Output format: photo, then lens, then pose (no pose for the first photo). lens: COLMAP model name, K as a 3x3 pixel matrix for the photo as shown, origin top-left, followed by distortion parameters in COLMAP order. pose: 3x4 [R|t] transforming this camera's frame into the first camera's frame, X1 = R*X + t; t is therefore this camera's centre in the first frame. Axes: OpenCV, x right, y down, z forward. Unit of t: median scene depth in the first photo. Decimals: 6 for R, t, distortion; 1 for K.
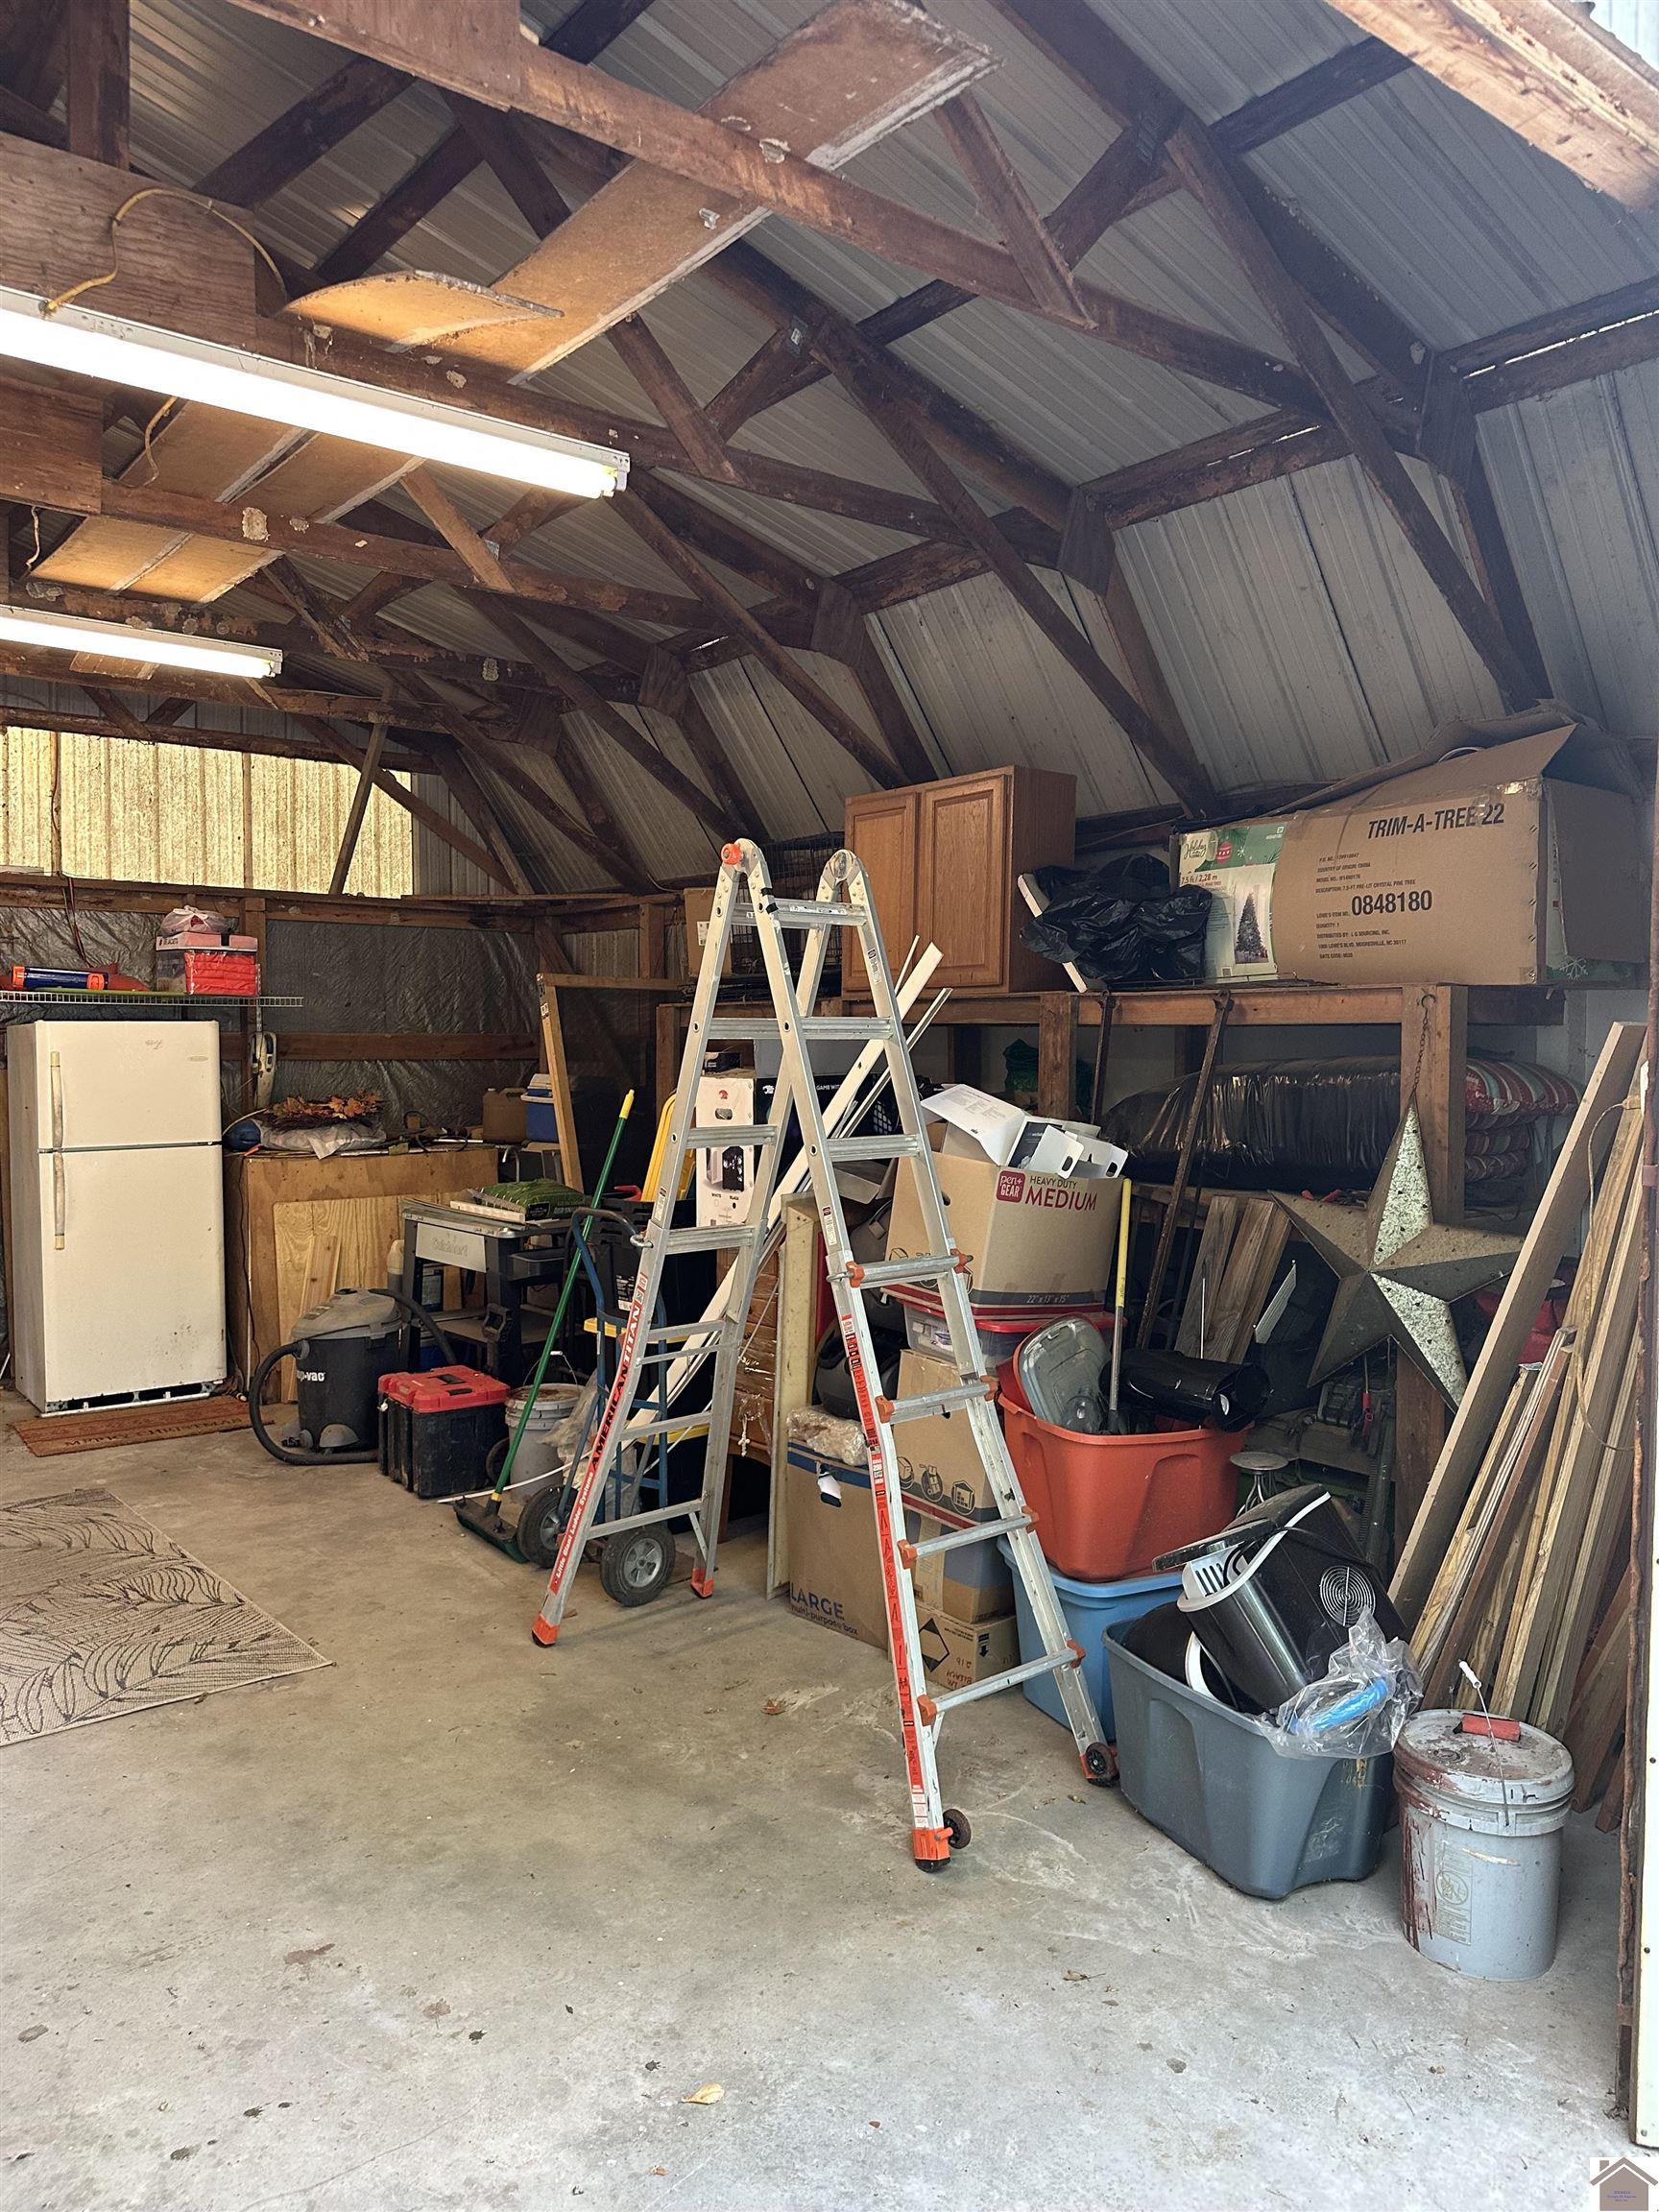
lens RADIAL K [[1546.0, 0, 820.2], [0, 1546.0, 1093.2], [0, 0, 1]] dist [0.078976, -0.101661]
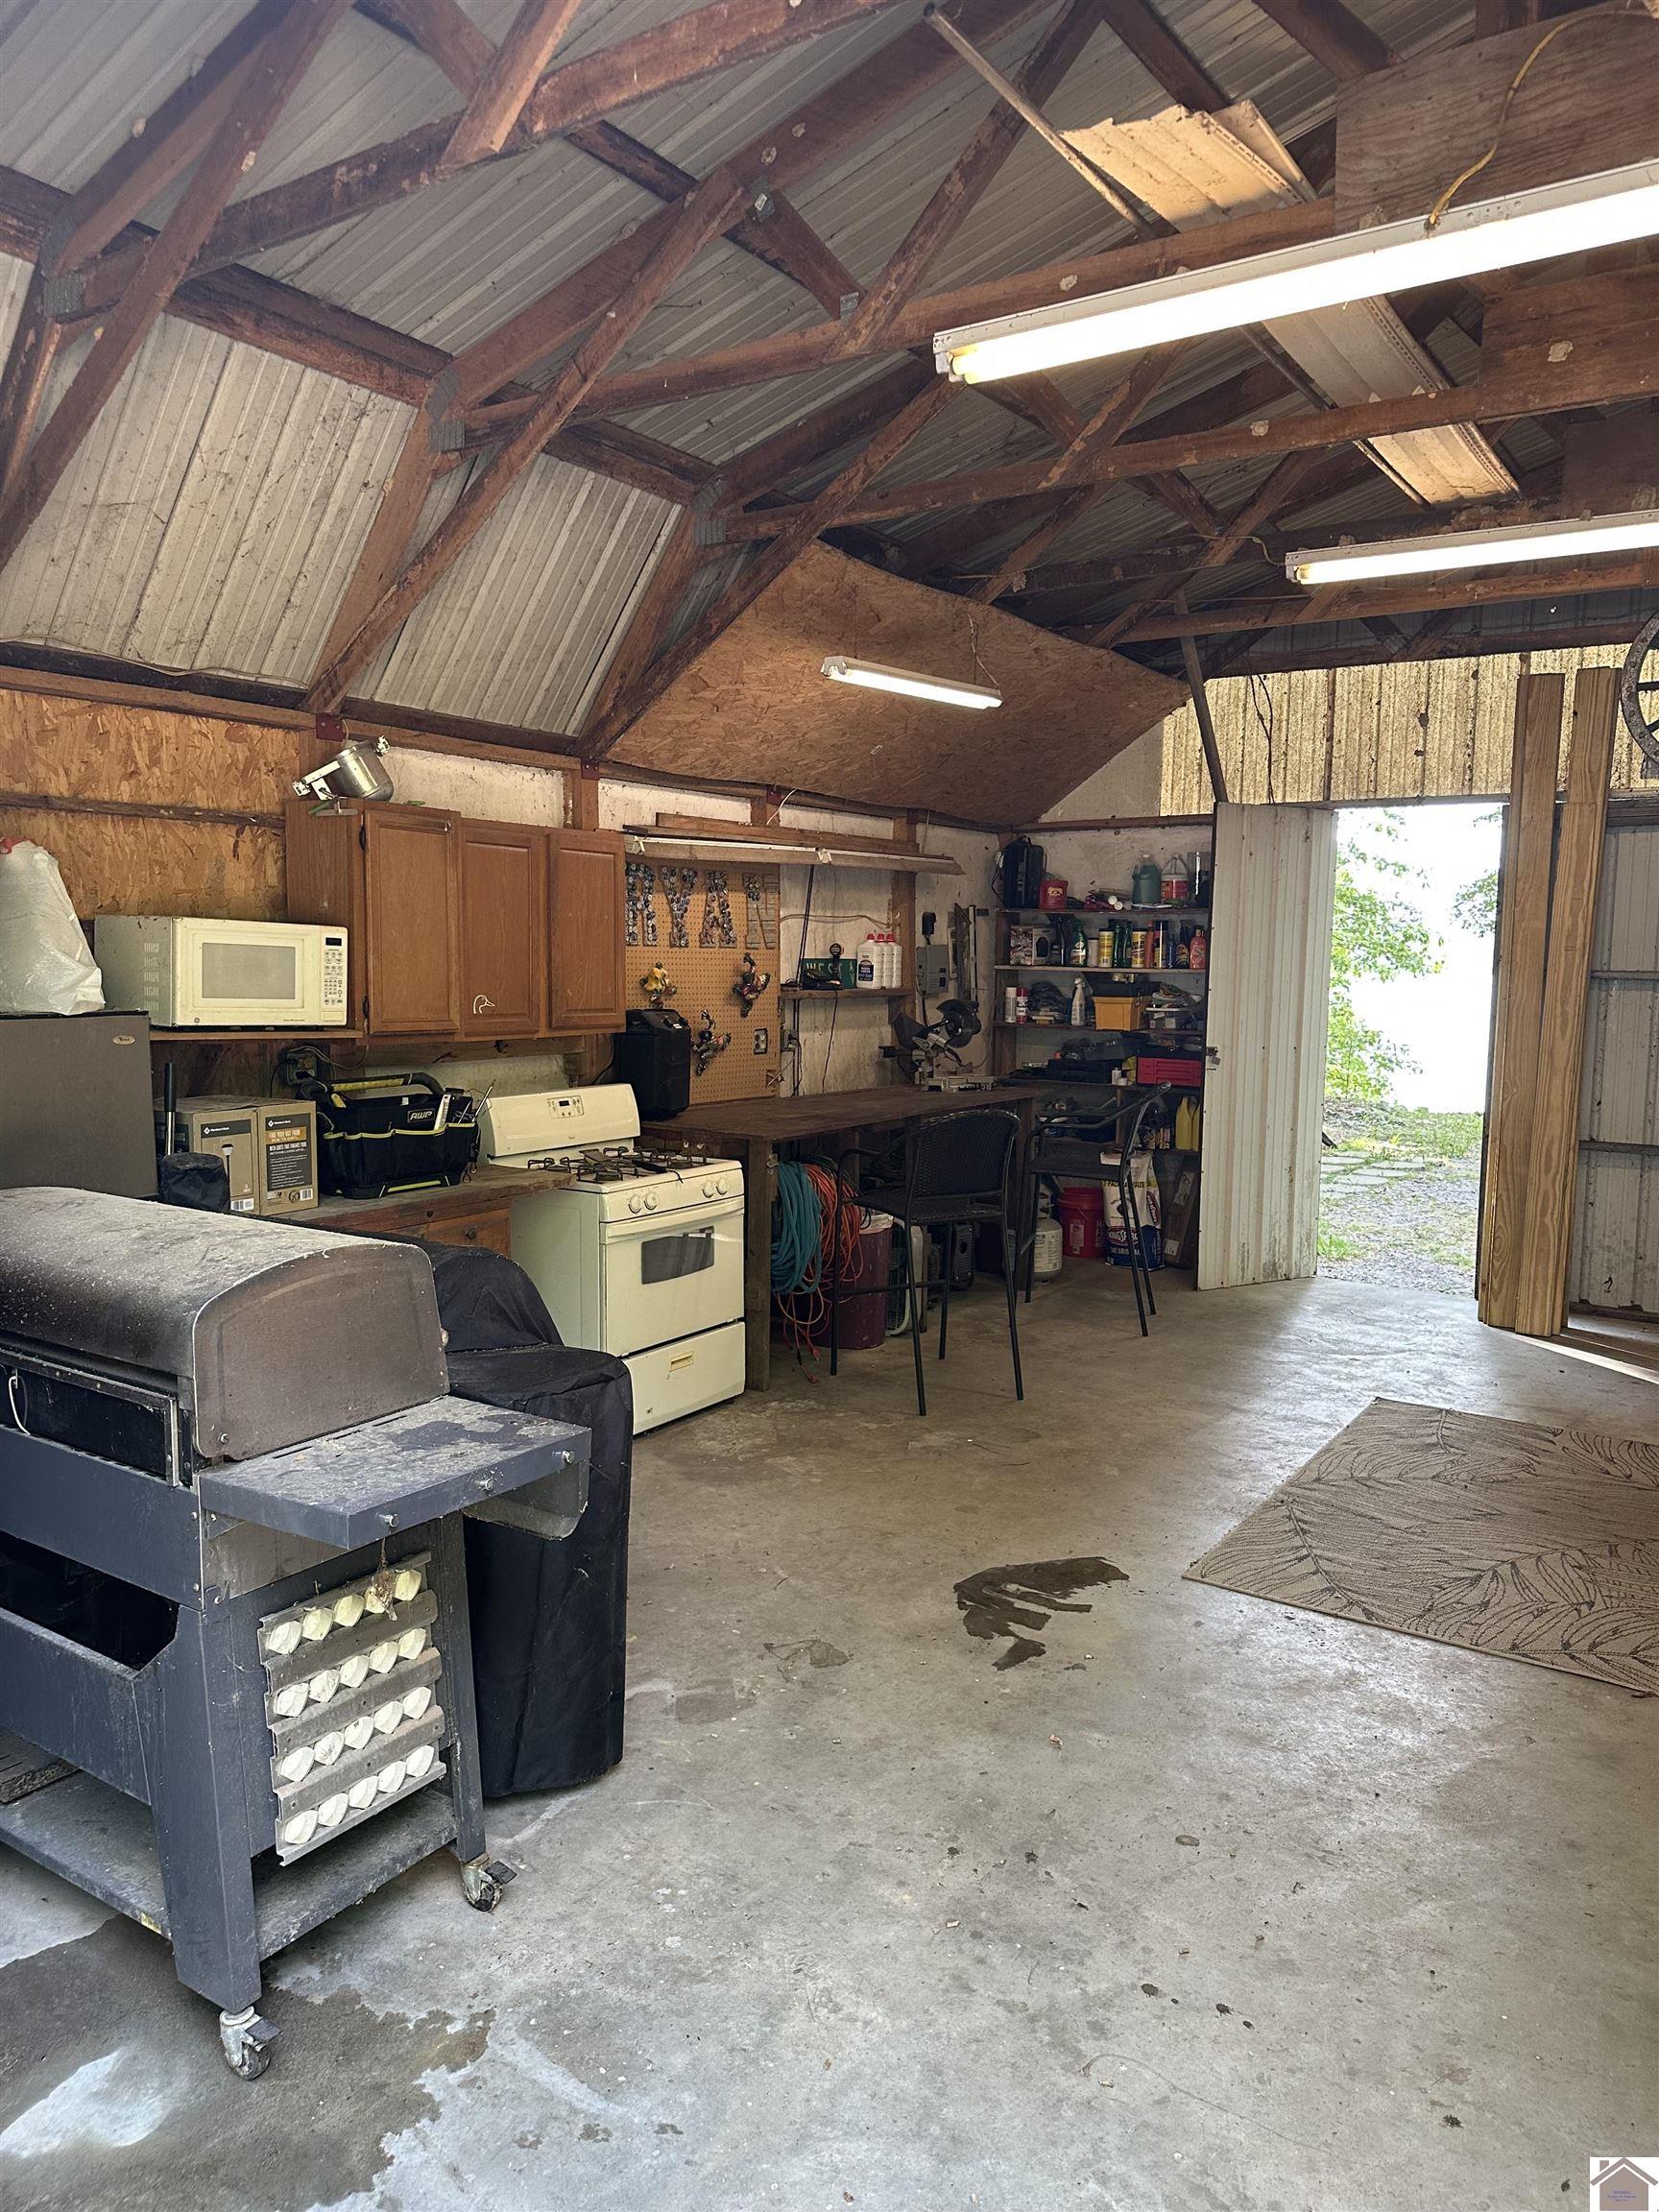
lens RADIAL K [[1546.0, 0, 807.0], [0, 1546.0, 1113.7], [0, 0, 1]] dist [0.078976, -0.101661]
pose [[0.286135, 0.099975, -0.952959, 0.225981], [-0.046491, 0.994819, 0.090407, -0.007522], [0.957061, 0.018435, 0.289301, 0.199127]]
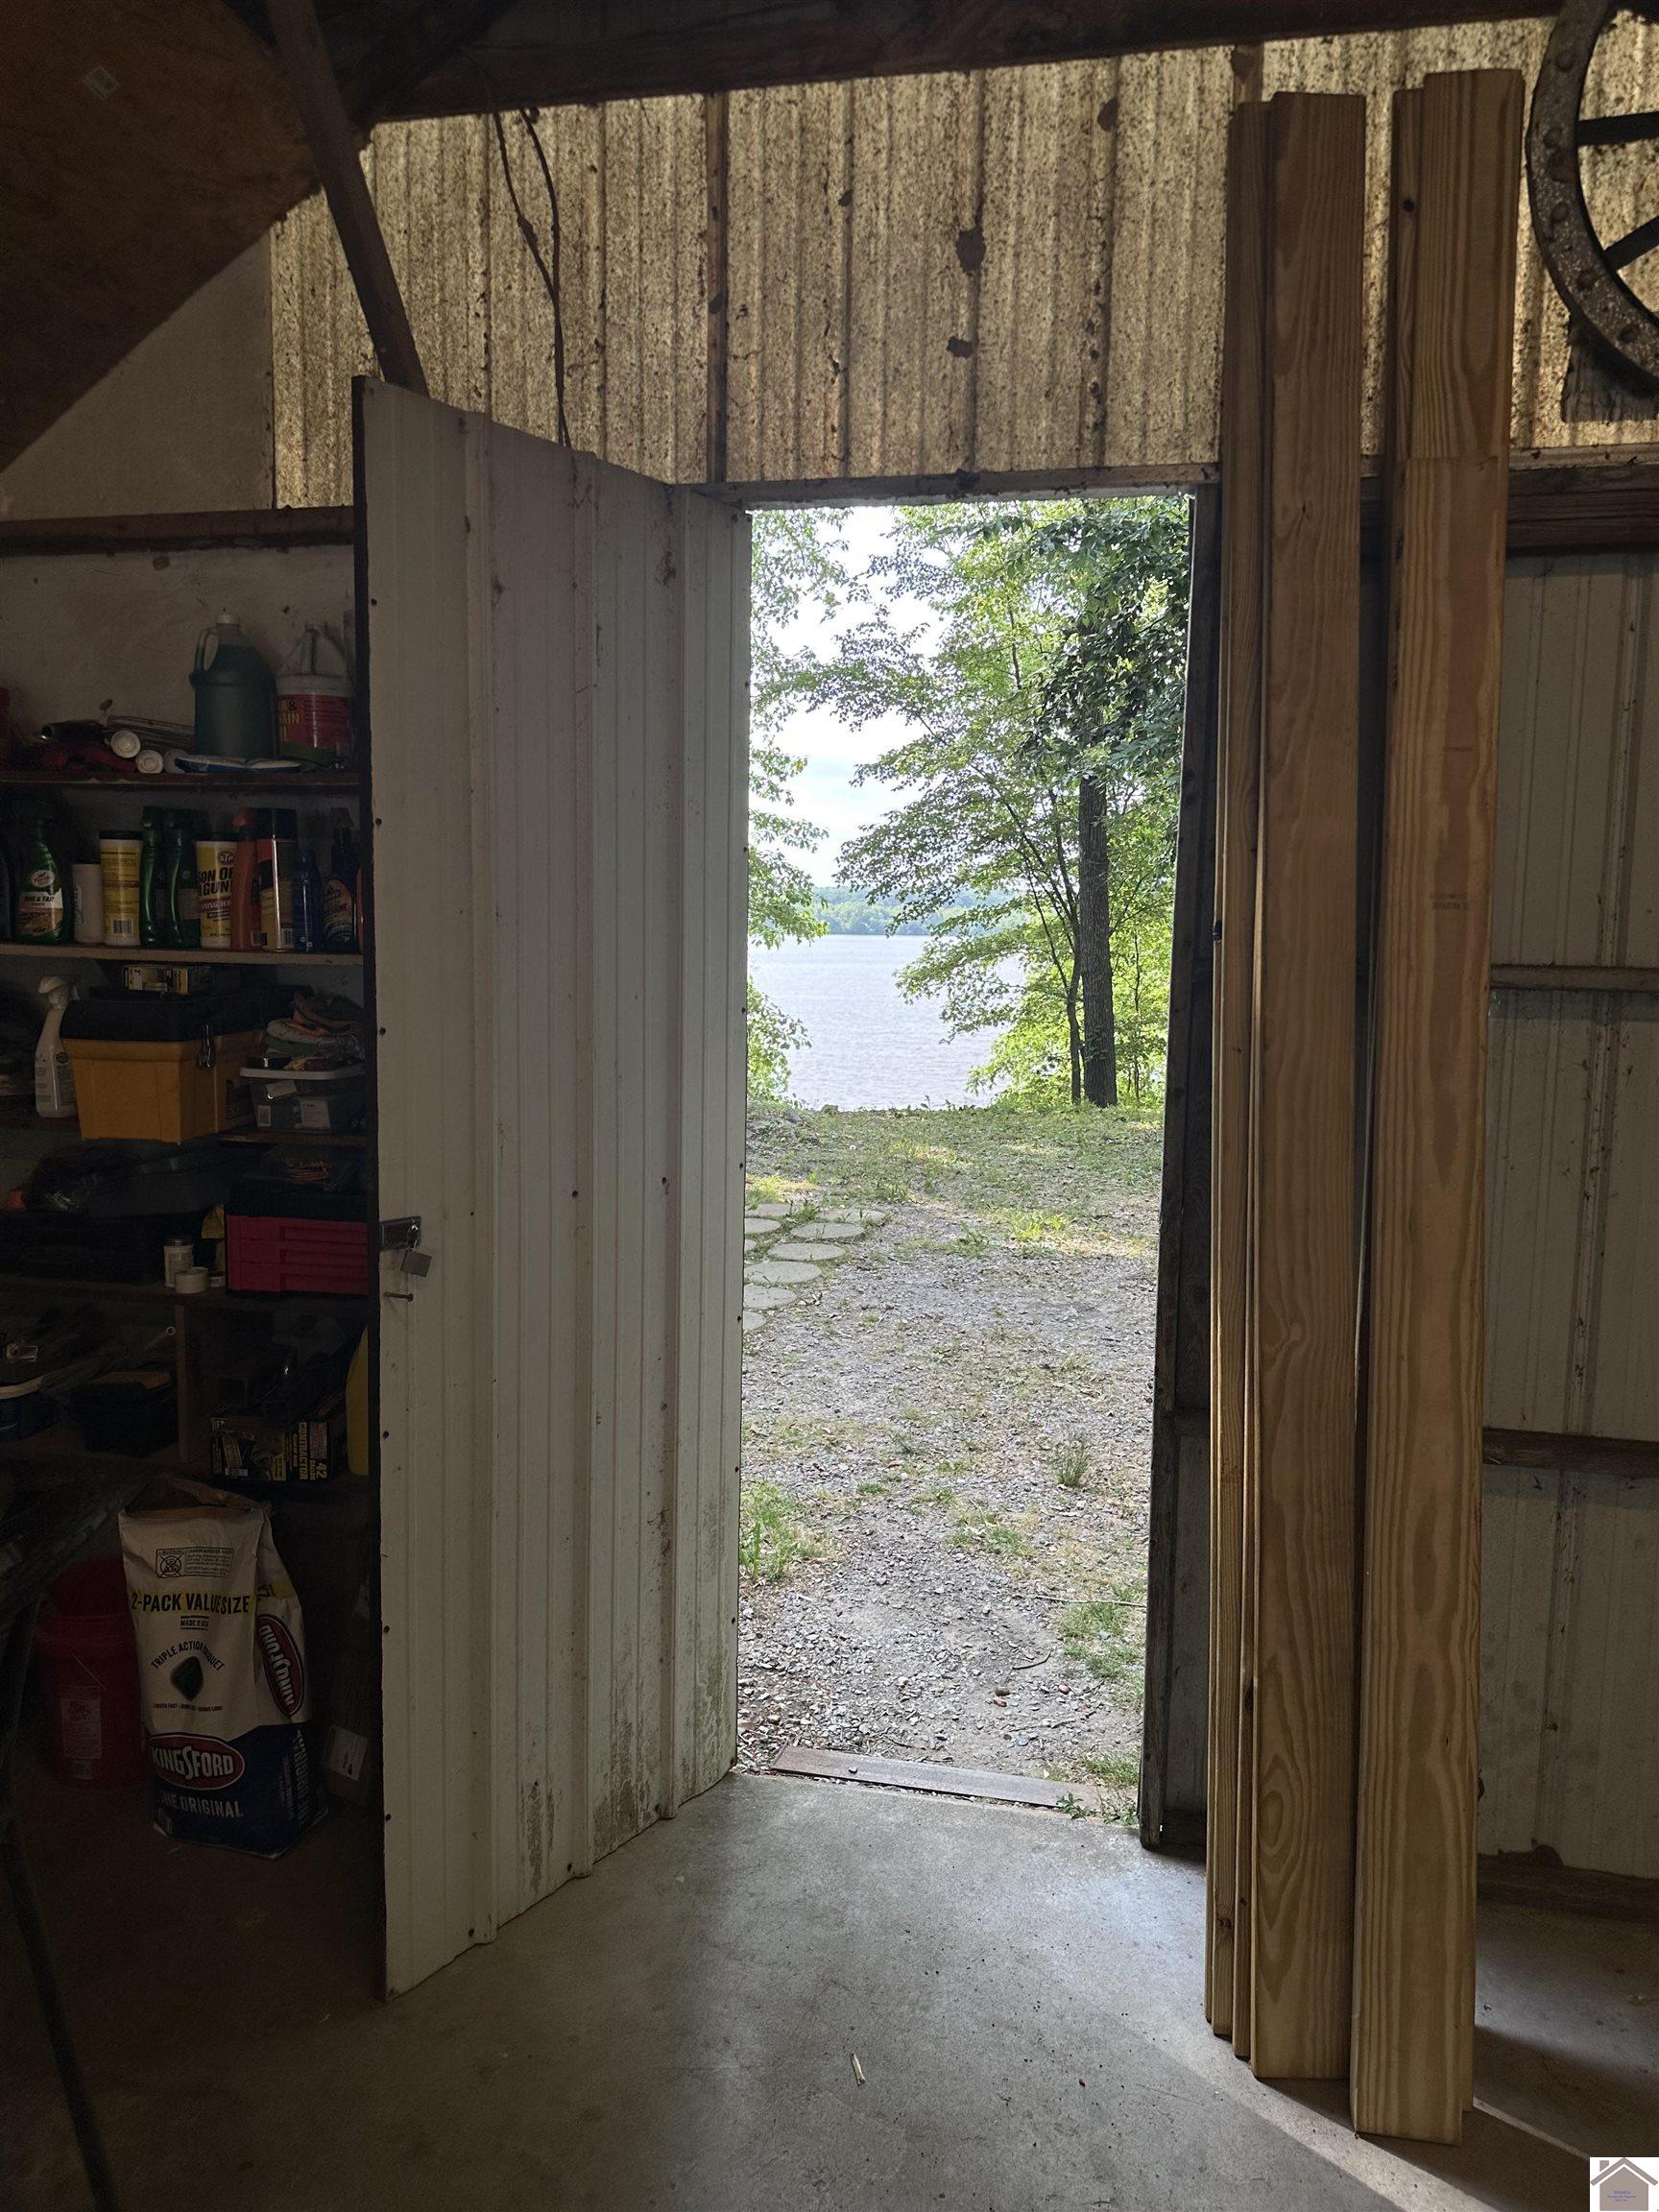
lens RADIAL K [[1546.0, 0, 839.0], [0, 1546.0, 1096.5], [0, 0, 1]] dist [0.078976, -0.101661]
pose [[0.640397, 0.094548, -0.762202, -0.645923], [-0.043417, 0.995264, 0.086980, -0.033485], [0.766816, -0.022609, 0.641469, 0.795424]]
